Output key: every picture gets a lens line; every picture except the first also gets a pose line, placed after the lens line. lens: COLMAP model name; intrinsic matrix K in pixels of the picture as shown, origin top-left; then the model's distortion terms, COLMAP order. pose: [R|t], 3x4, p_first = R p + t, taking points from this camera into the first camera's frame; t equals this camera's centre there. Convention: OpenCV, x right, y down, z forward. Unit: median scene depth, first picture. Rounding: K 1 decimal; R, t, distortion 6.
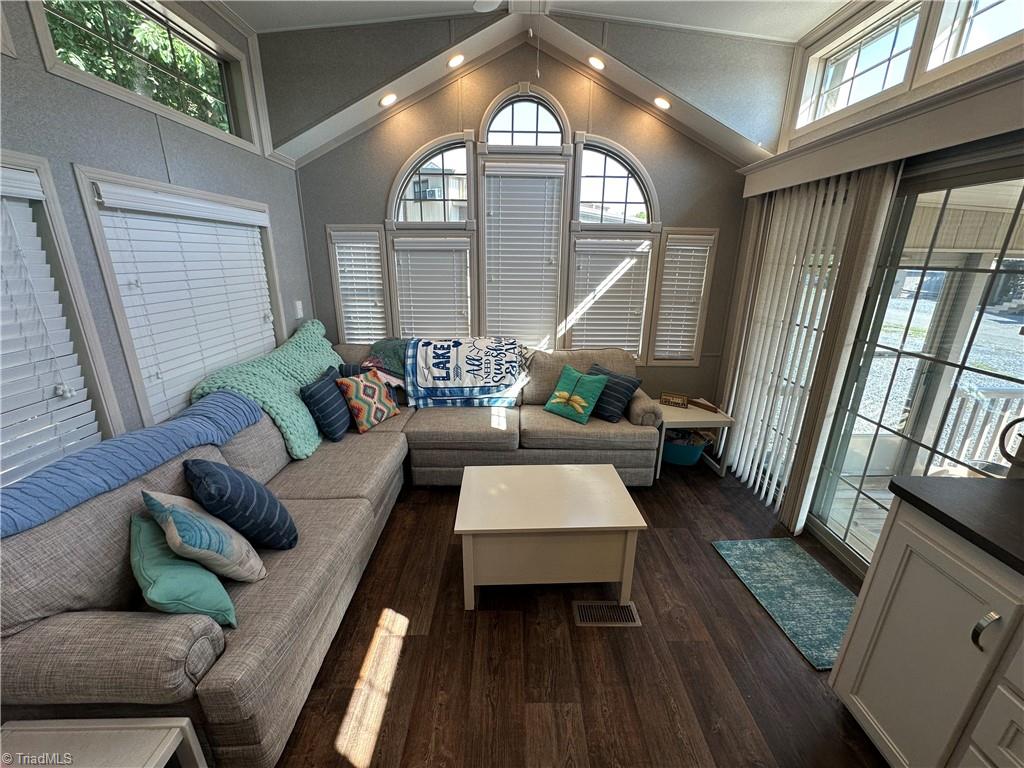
lens RADIAL K [[408.6, 0, 511.8], [0, 408.6, 383.1], [0, 0, 1]] dist [-0.001749, -0.000824]
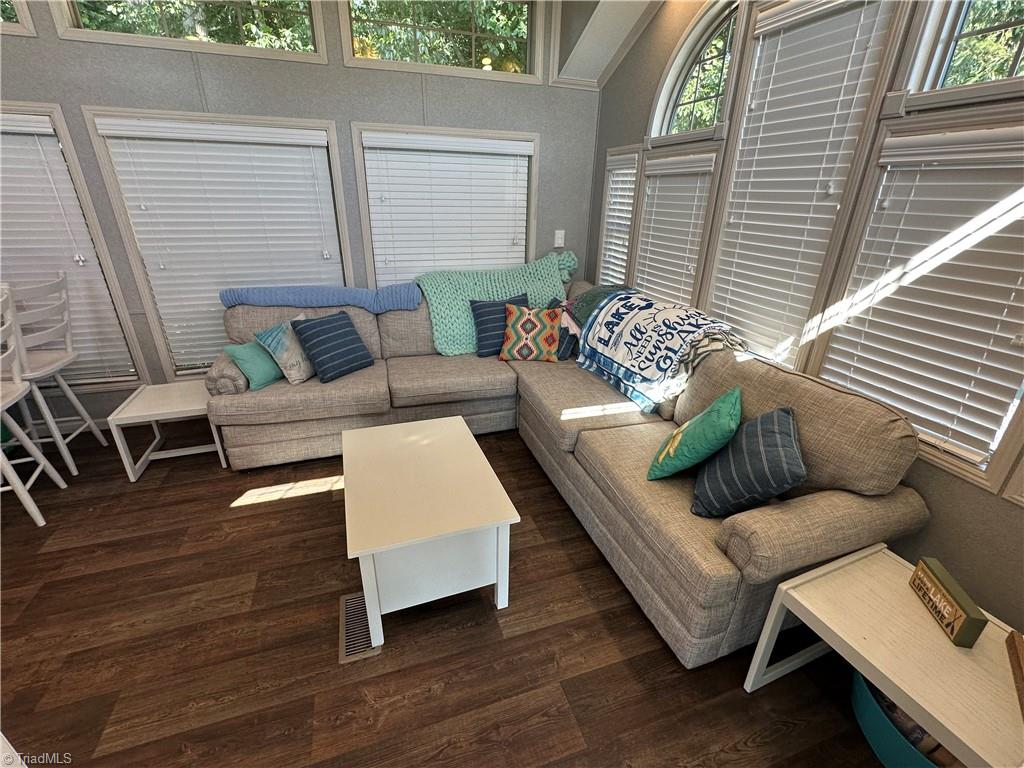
lens RADIAL K [[453.1, 0, 514.1], [0, 453.1, 382.4], [0, 0, 1]] dist [-0.003827, 0.002052]
pose [[0.315785, 0.366829, -0.875052, 0.579103], [-0.297981, 0.913924, 0.275591, -0.131437], [0.900826, 0.173721, 0.397911, 0.515137]]
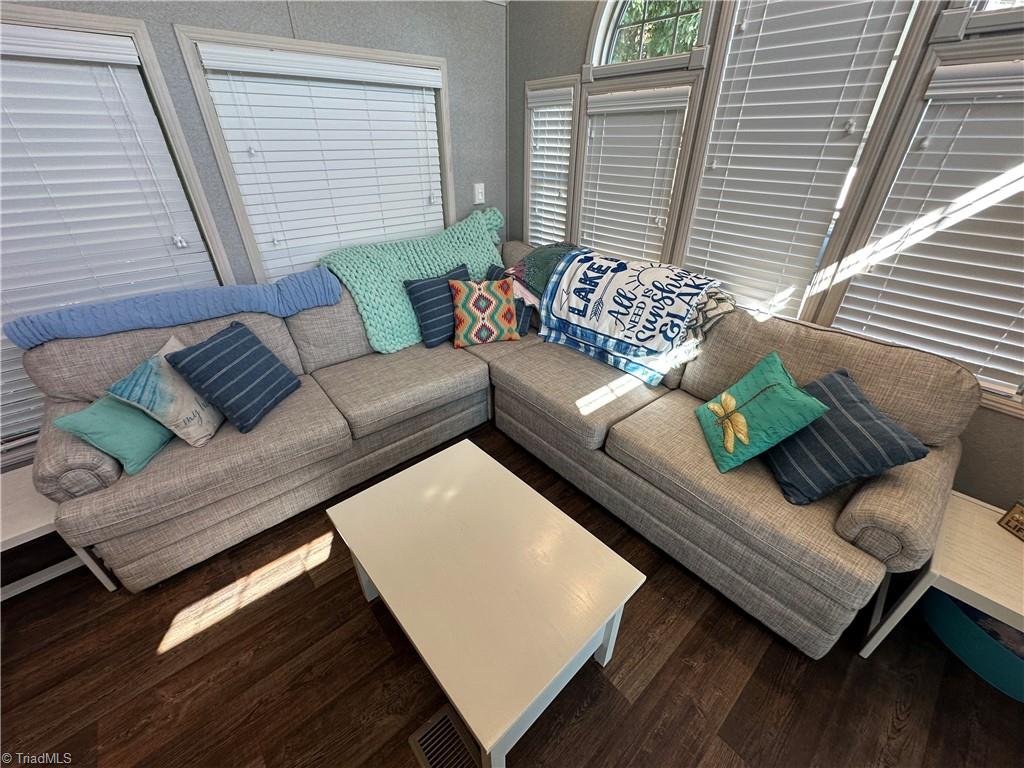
lens RADIAL K [[408.6, 0, 515.0], [0, 408.6, 381.8], [0, 0, 1]] dist [-0.001749, -0.000824]
pose [[0.648083, 0.385085, -0.657037, 0.283300], [-0.223092, 0.920890, 0.319676, -0.105031], [0.728161, -0.060597, 0.682722, 0.424911]]
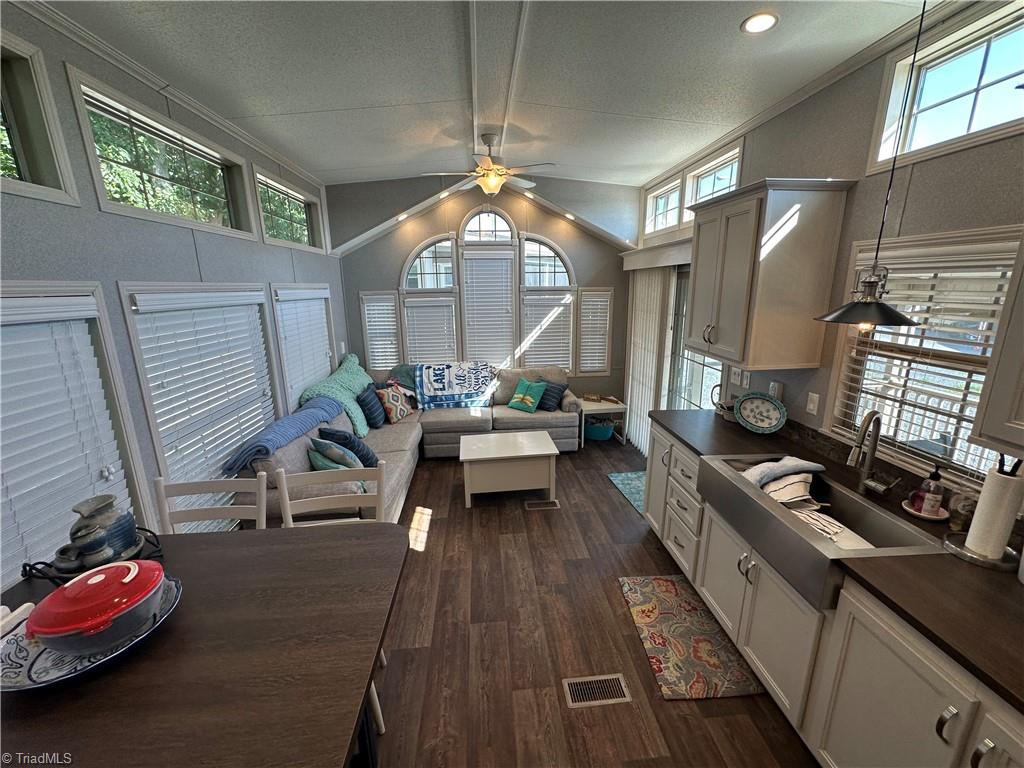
lens RADIAL K [[408.6, 0, 510.3], [0, 408.6, 384.6], [0, 0, 1]] dist [-0.001749, -0.000824]
pose [[0.997064, -0.041368, 0.064444, -0.006960], [0.045423, 0.996993, -0.062782, 0.079316], [-0.061653, 0.065525, 0.995945, -0.541000]]
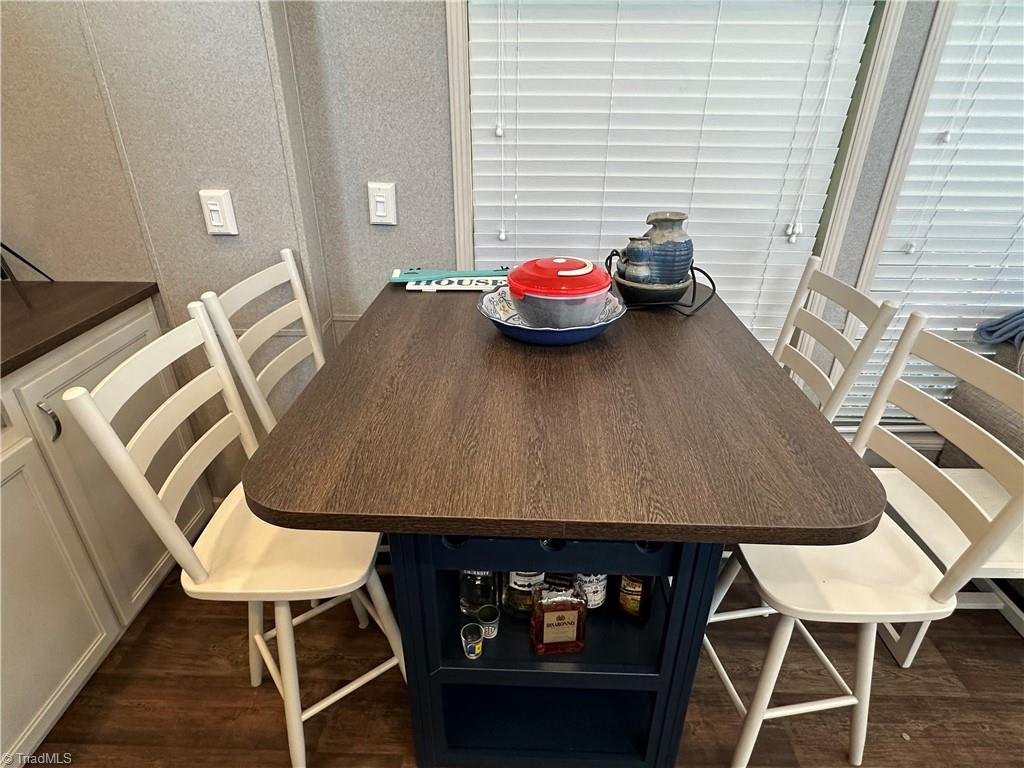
lens RADIAL K [[573.2, 0, 512.8], [0, 573.2, 387.6], [0, 0, 1]] dist [-0.005957, -0.000686]
pose [[-0.031010, 0.448987, -0.893000, 0.097350], [-0.303781, 0.846932, 0.436374, 0.105784], [0.952237, 0.284809, 0.110130, -0.238786]]
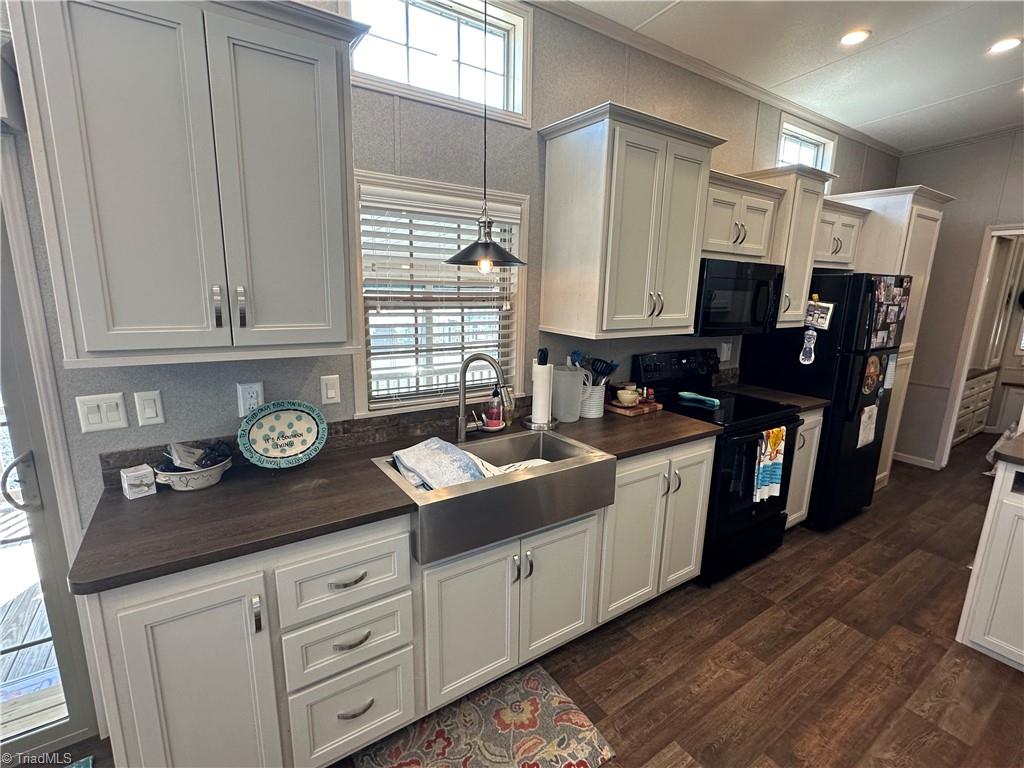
lens RADIAL K [[471.8, 0, 515.3], [0, 471.8, 384.1], [0, 0, 1]] dist [-0.003884, -0.000082]
pose [[-0.556616, -0.194620, 0.807652, -0.046559], [0.221738, 0.902102, 0.370196, -0.090086], [-0.800632, 0.385144, -0.458970, 0.254186]]
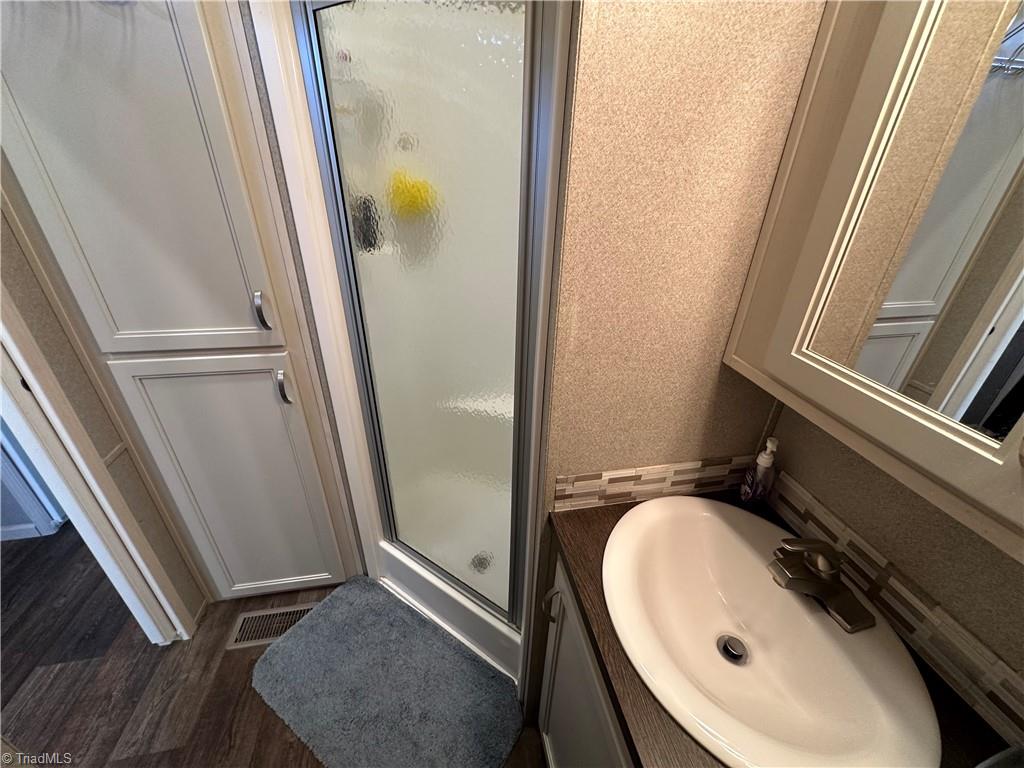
lens RADIAL K [[408.6, 0, 513.4], [0, 408.6, 382.3], [0, 0, 1]] dist [-0.001749, -0.000824]
pose [[0.186669, 0.457864, -0.869204, -0.278365], [-0.314772, 0.865986, 0.388569, 0.144590], [0.930631, 0.201067, 0.305775, -0.712208]]
